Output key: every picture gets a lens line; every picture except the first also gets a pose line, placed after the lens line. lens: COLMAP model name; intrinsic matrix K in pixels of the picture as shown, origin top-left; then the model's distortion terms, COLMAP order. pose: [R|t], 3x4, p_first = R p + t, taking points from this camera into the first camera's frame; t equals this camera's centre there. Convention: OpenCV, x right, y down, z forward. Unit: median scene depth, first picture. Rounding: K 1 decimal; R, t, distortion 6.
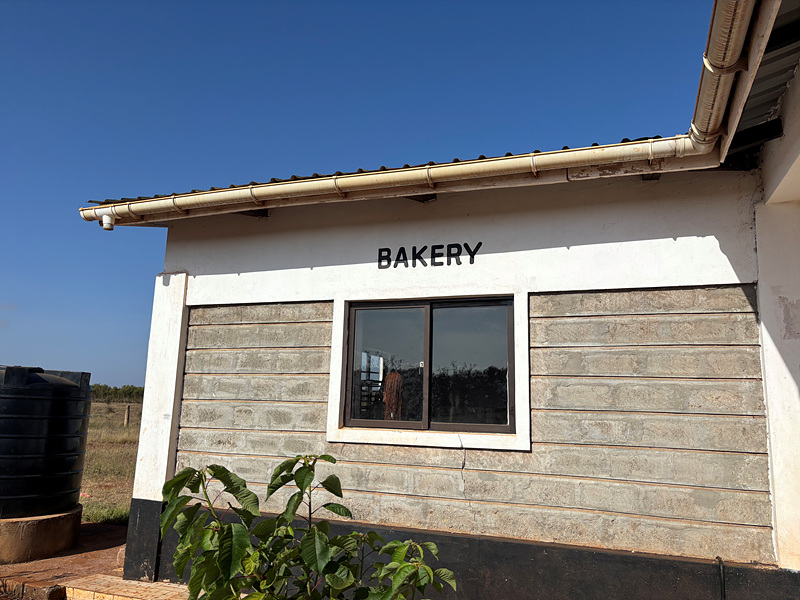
lens RADIAL K [[608.7, 0, 400.4], [0, 608.7, 300.2], [0, 0, 1]] dist [0.034564, -0.032362]
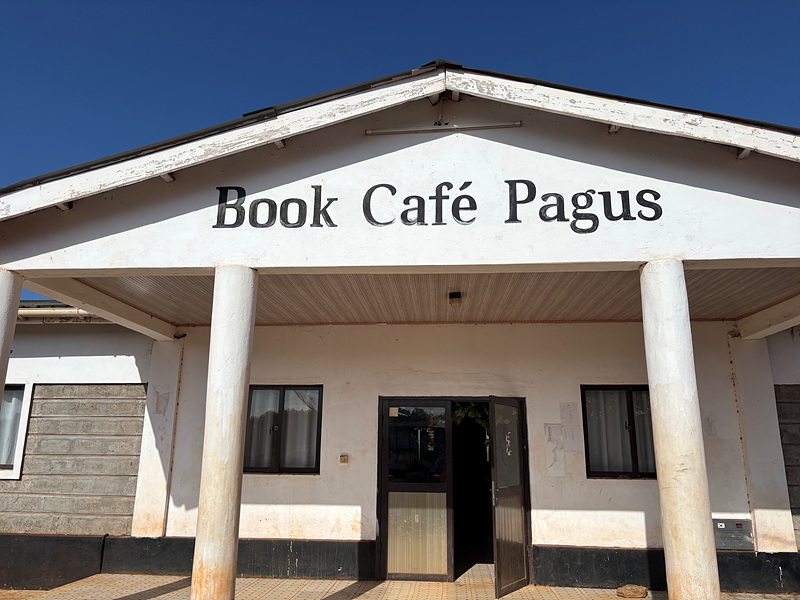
lens RADIAL K [[608.7, 0, 400.6], [0, 608.7, 298.4], [0, 0, 1]] dist [0.034564, -0.032362]
pose [[0.965701, 0.046040, 0.255544, 0.796463], [-0.030907, 0.997539, -0.062927, -0.183330], [-0.257813, 0.052870, 0.964747, -0.962283]]
